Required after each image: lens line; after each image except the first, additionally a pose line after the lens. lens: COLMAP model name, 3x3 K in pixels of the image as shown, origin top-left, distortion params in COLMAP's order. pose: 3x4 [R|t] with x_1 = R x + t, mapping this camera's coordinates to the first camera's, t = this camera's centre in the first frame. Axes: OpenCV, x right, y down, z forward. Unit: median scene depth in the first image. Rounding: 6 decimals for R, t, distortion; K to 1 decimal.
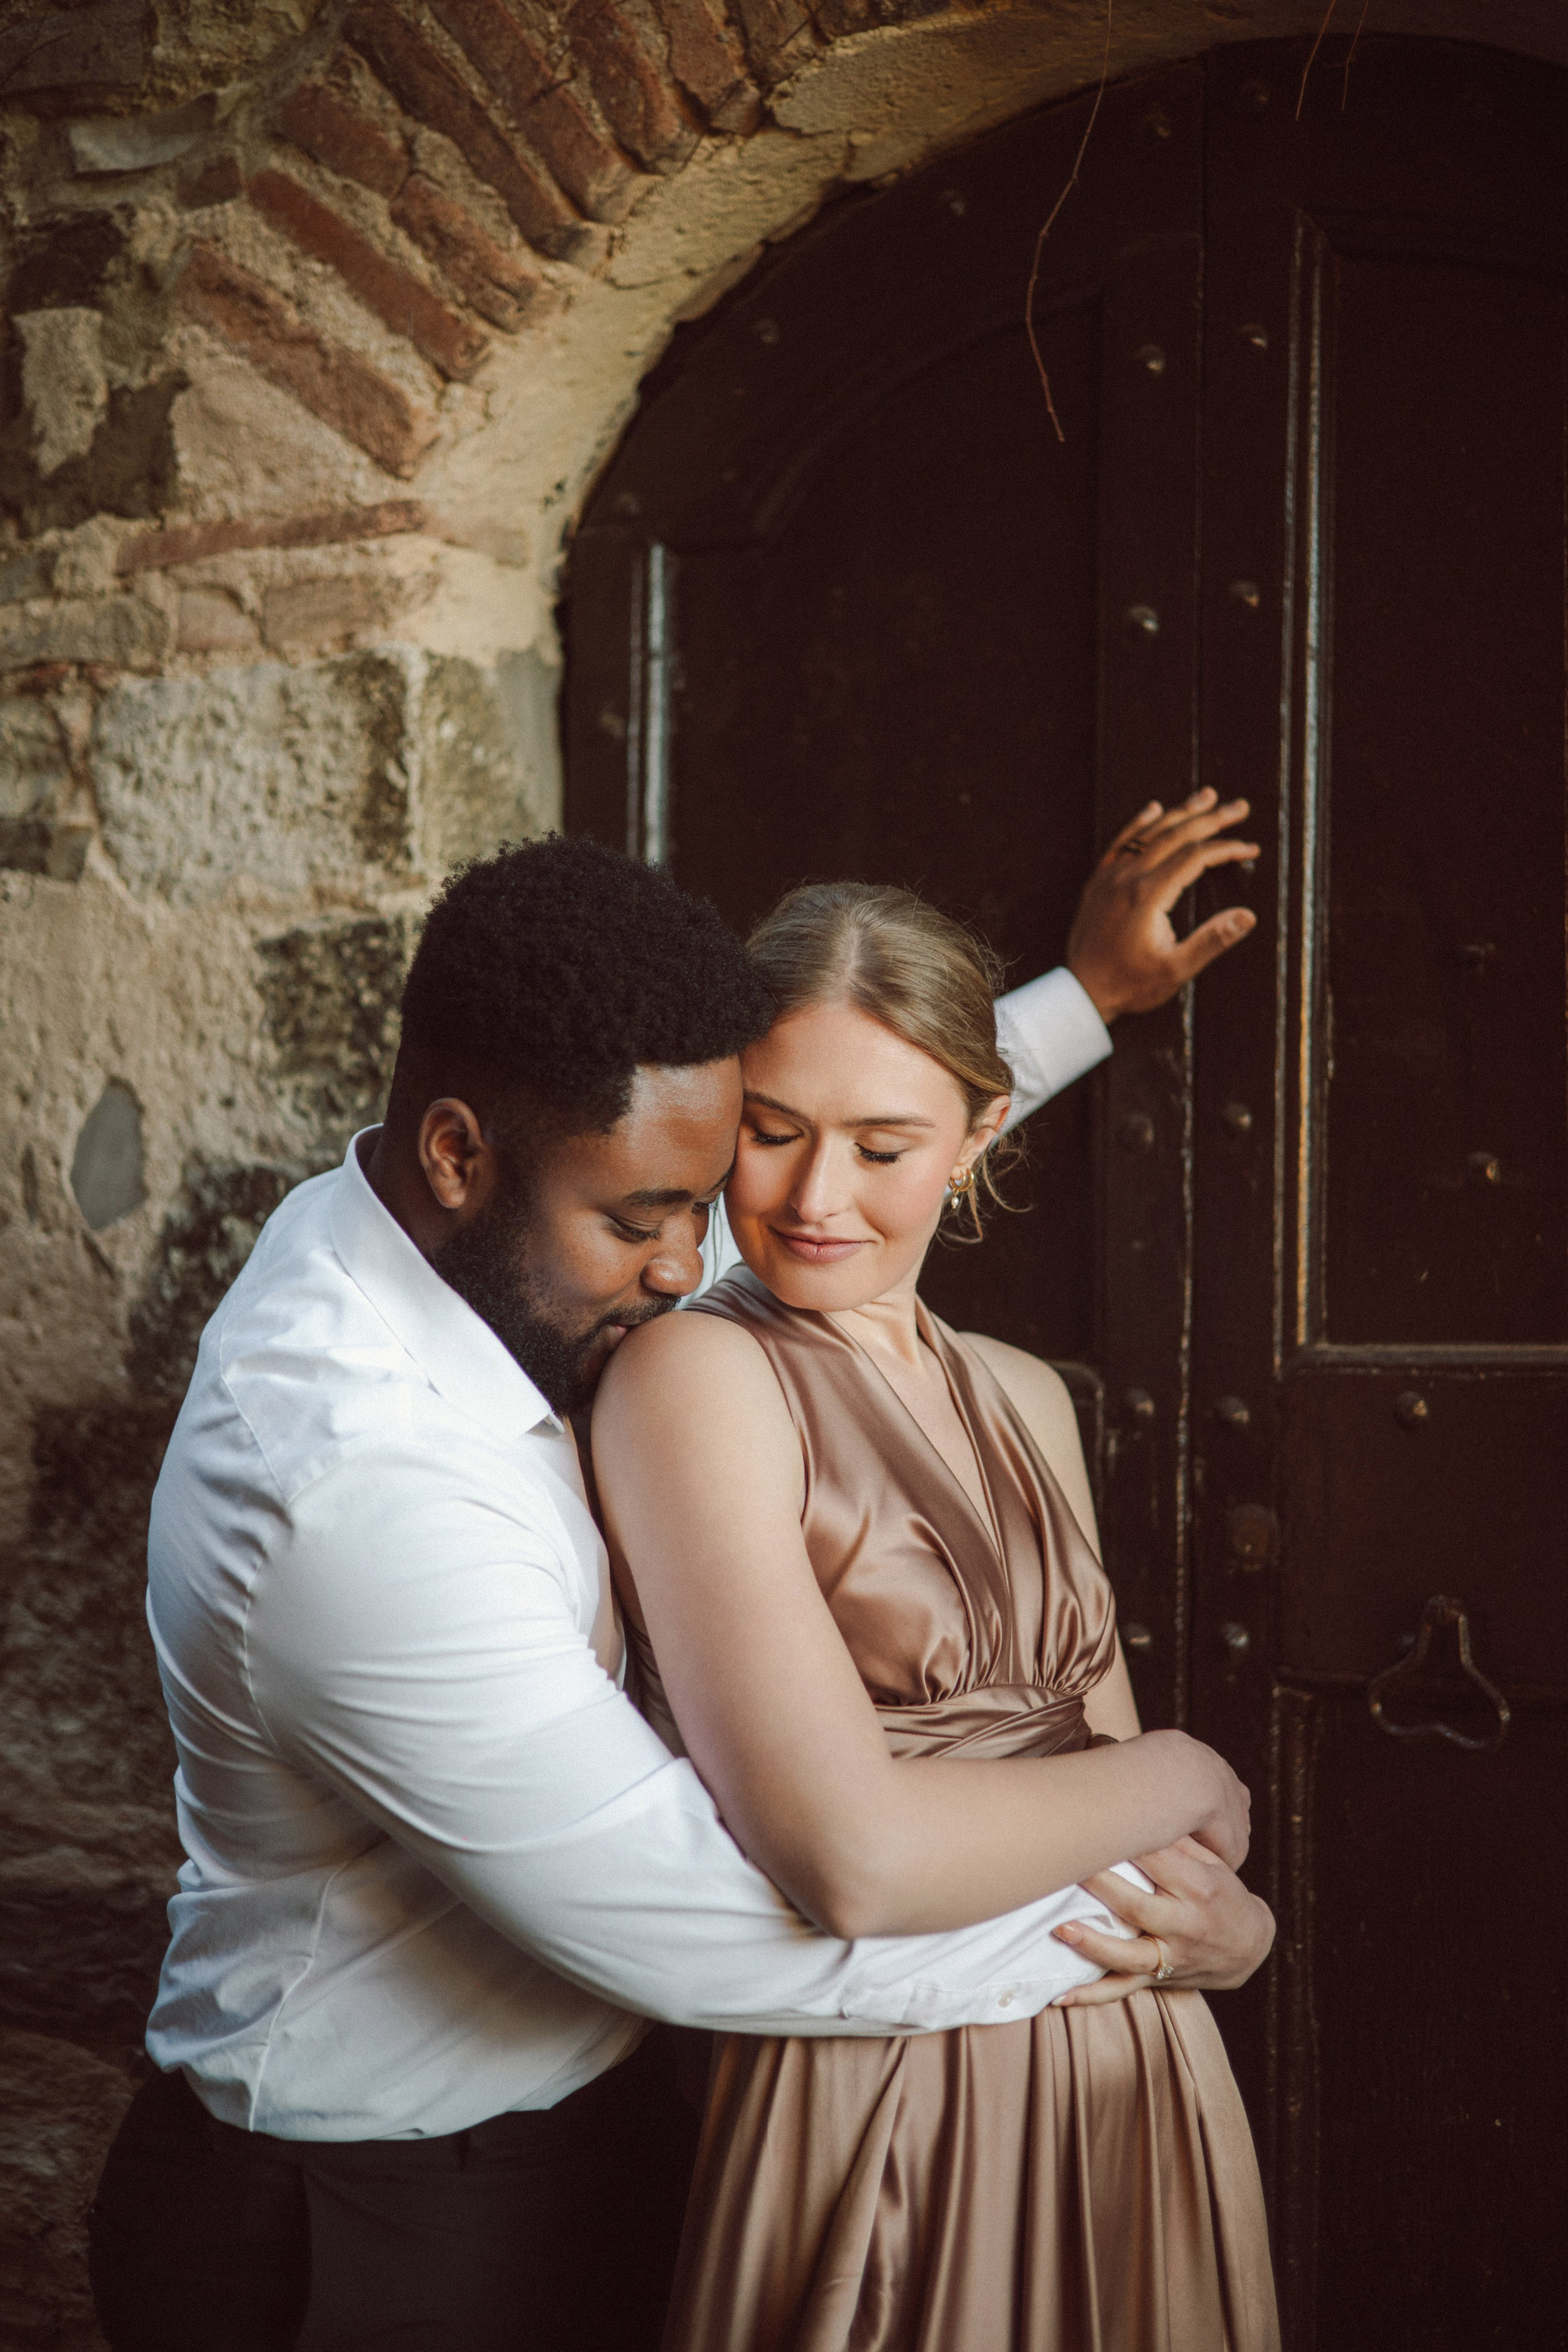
lens RADIAL K [[3352.1, 0, 784.0], [0, 3352.1, 1176.0], [0, 0, 1]] dist [-0.007693, -0.317910]
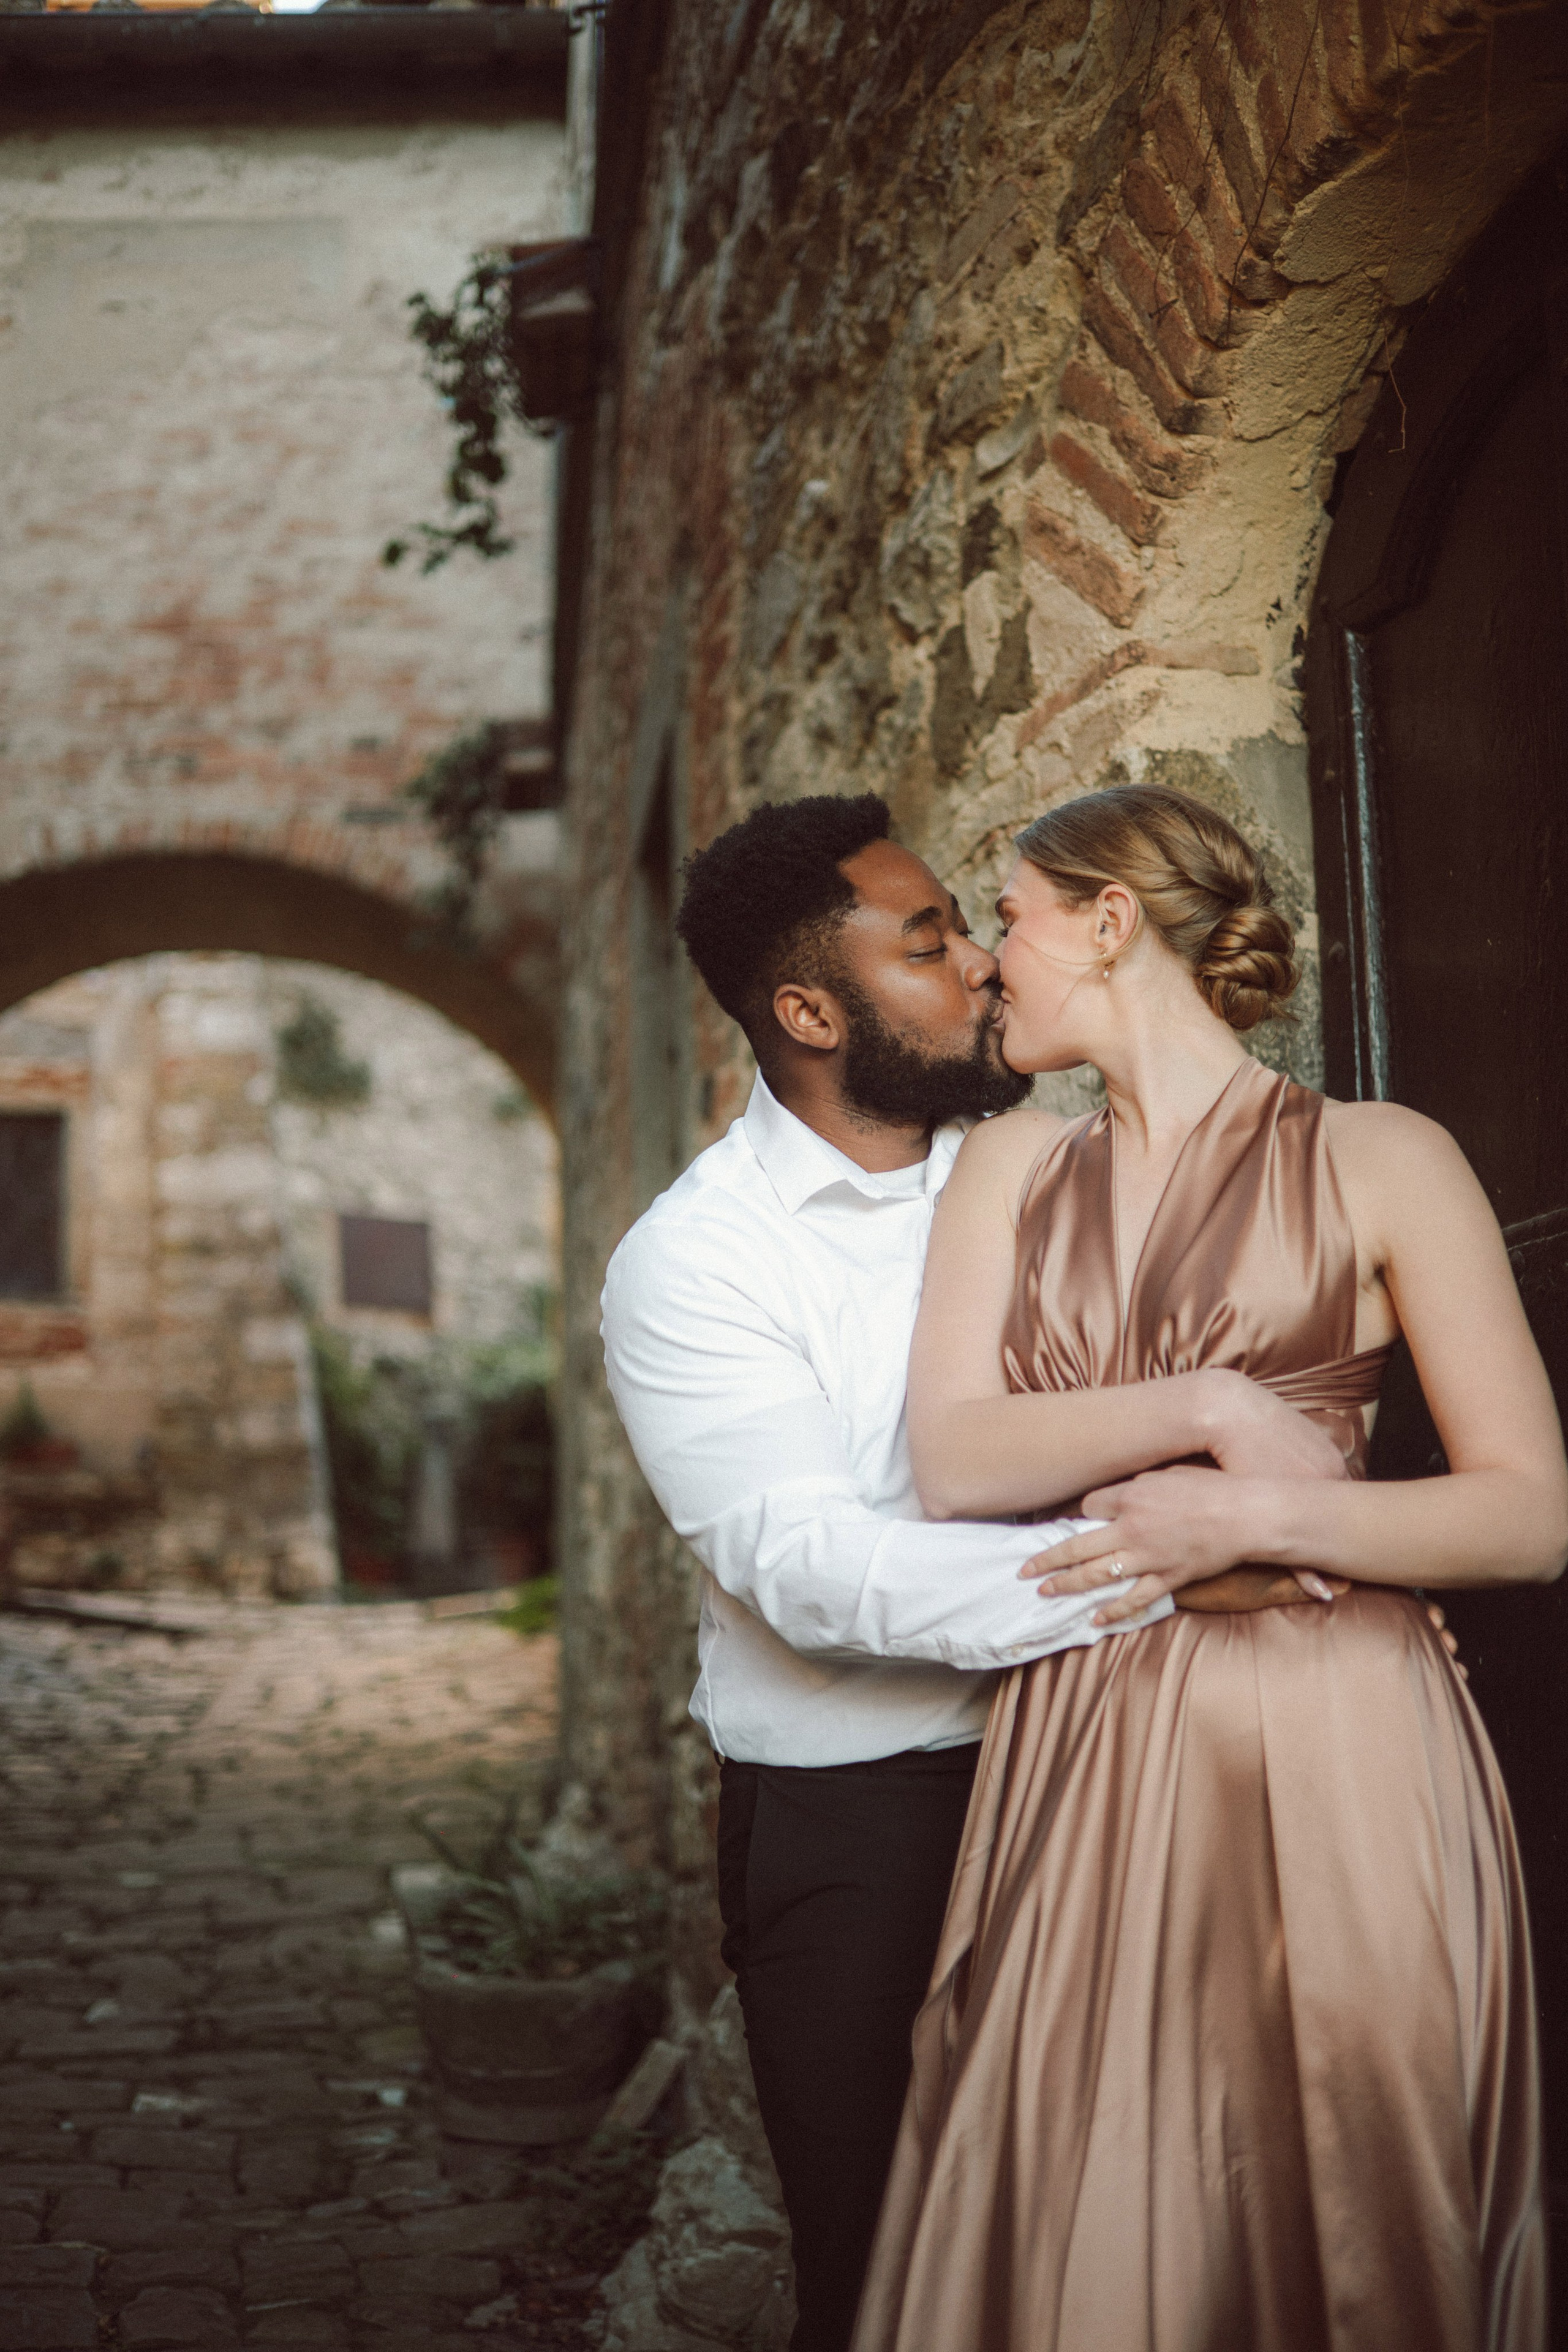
lens RADIAL K [[3352.1, 0, 784.0], [0, 3352.1, 1176.0], [0, 0, 1]] dist [-0.007693, -0.317910]
pose [[0.763477, -0.157308, -0.626384, 0.570212], [0.069989, 0.984323, -0.161893, 0.205528], [0.642031, 0.079761, 0.762518, -0.068964]]
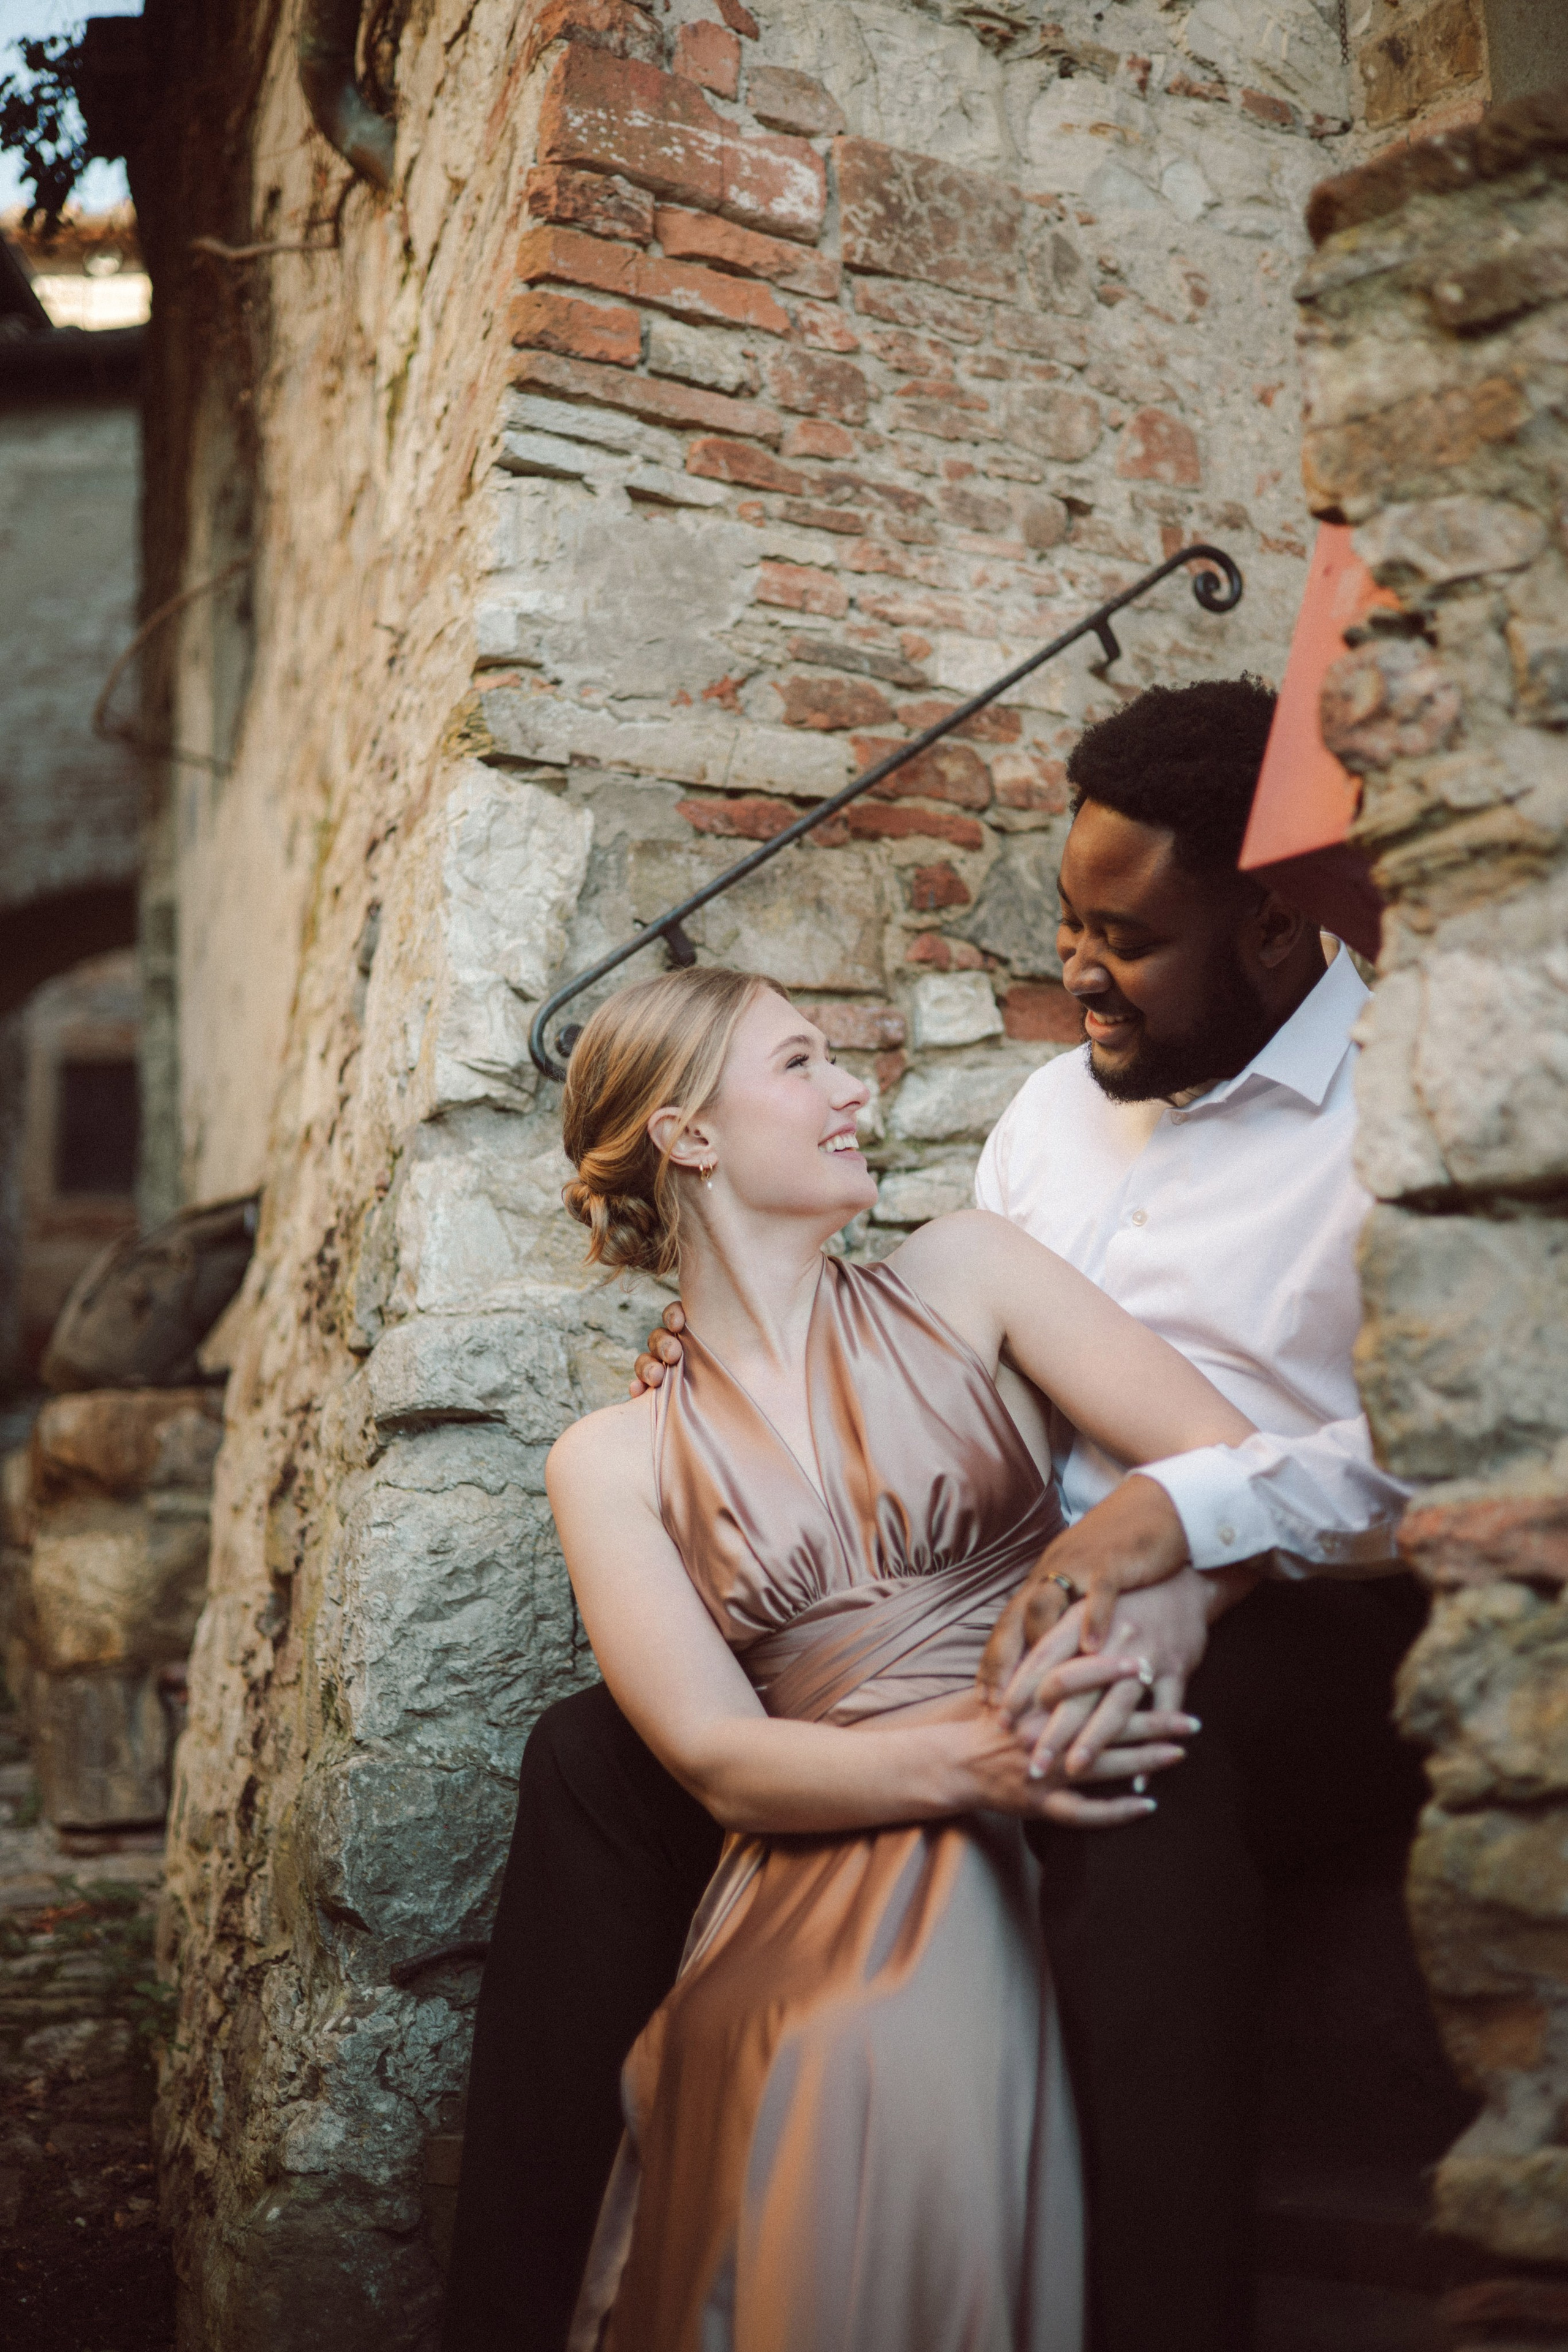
lens RADIAL K [[3294.1, 0, 789.9], [0, 3294.1, 1175.3], [0, 0, 1]] dist [0.060427, -0.297169]
pose [[0.701605, -0.163401, -0.693578, 2.770539], [0.081373, 0.985358, -0.149826, 0.718468], [0.707904, 0.048680, 0.704629, -1.007388]]
